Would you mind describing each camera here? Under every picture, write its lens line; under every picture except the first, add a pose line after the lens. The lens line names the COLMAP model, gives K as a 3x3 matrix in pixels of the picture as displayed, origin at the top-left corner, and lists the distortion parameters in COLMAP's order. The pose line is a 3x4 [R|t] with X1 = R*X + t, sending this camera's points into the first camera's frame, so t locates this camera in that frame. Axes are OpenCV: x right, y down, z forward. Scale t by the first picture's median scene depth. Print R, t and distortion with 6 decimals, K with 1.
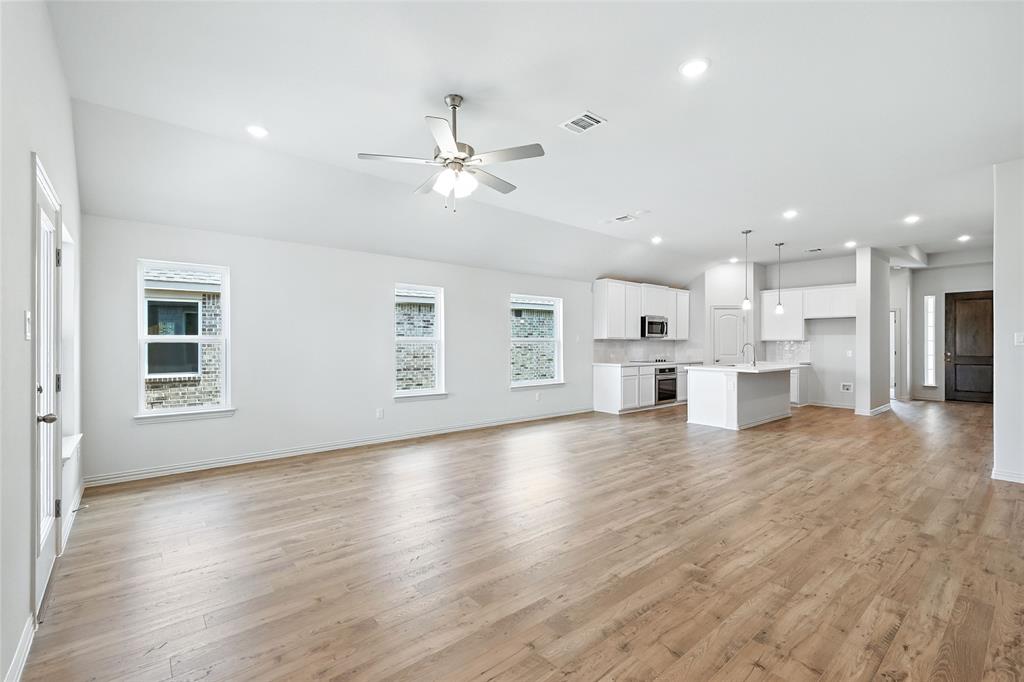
lens RADIAL K [[447.3, 0, 513.5], [0, 447.3, 342.2], [0, 0, 1]] dist [0.002218, 0.000381]
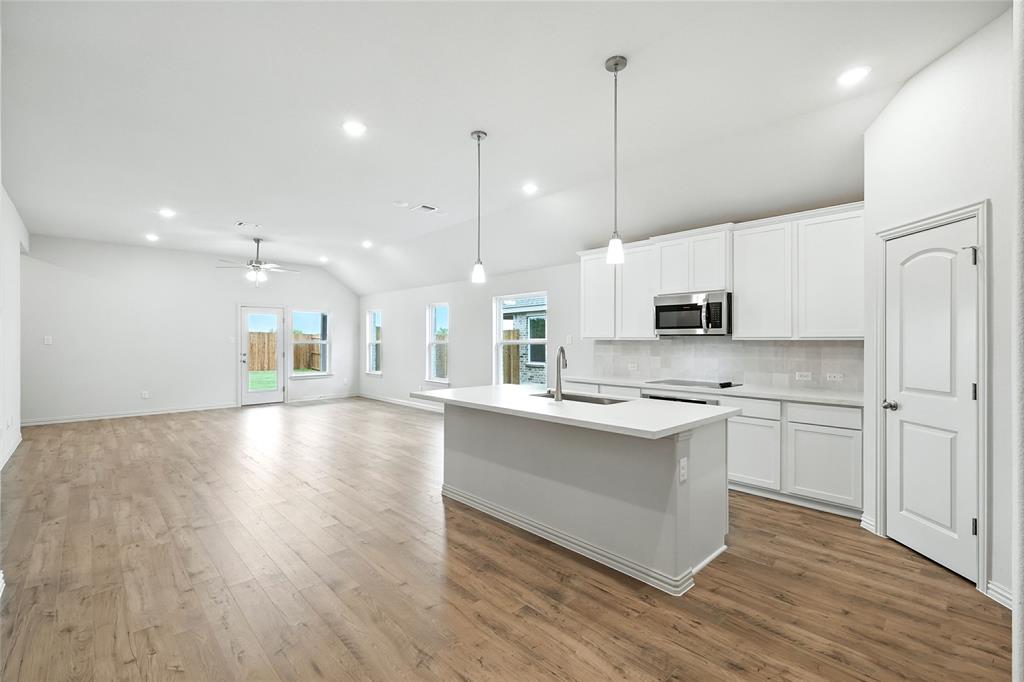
lens RADIAL K [[447.3, 0, 513.5], [0, 447.3, 342.2], [0, 0, 1]] dist [0.002218, 0.000381]
pose [[0.059006, -0.001429, -0.998257, 1.535360], [0.000280, 0.999999, -0.001415, -0.005582], [0.998258, -0.000196, 0.059006, 1.480552]]
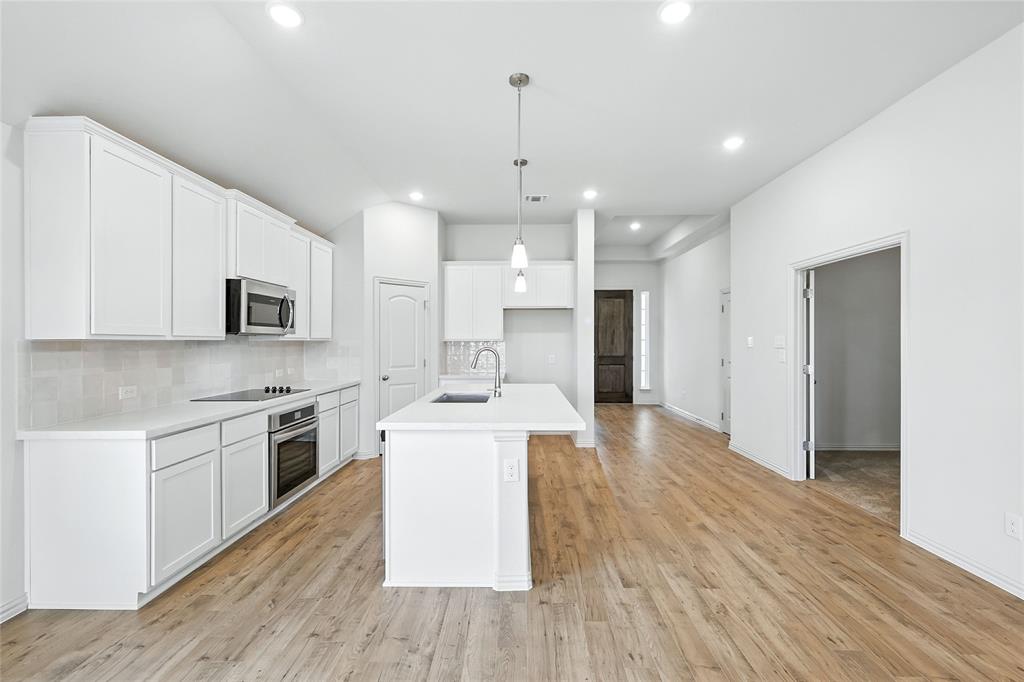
lens RADIAL K [[451.0, 0, 512.3], [0, 451.0, 339.6], [0, 0, 1]] dist [0.004348, -0.000148]
pose [[0.660068, -0.001907, 0.751203, 0.298092], [0.002214, 0.999997, 0.000593, -0.012421], [-0.751202, 0.001272, 0.660071, 1.070019]]
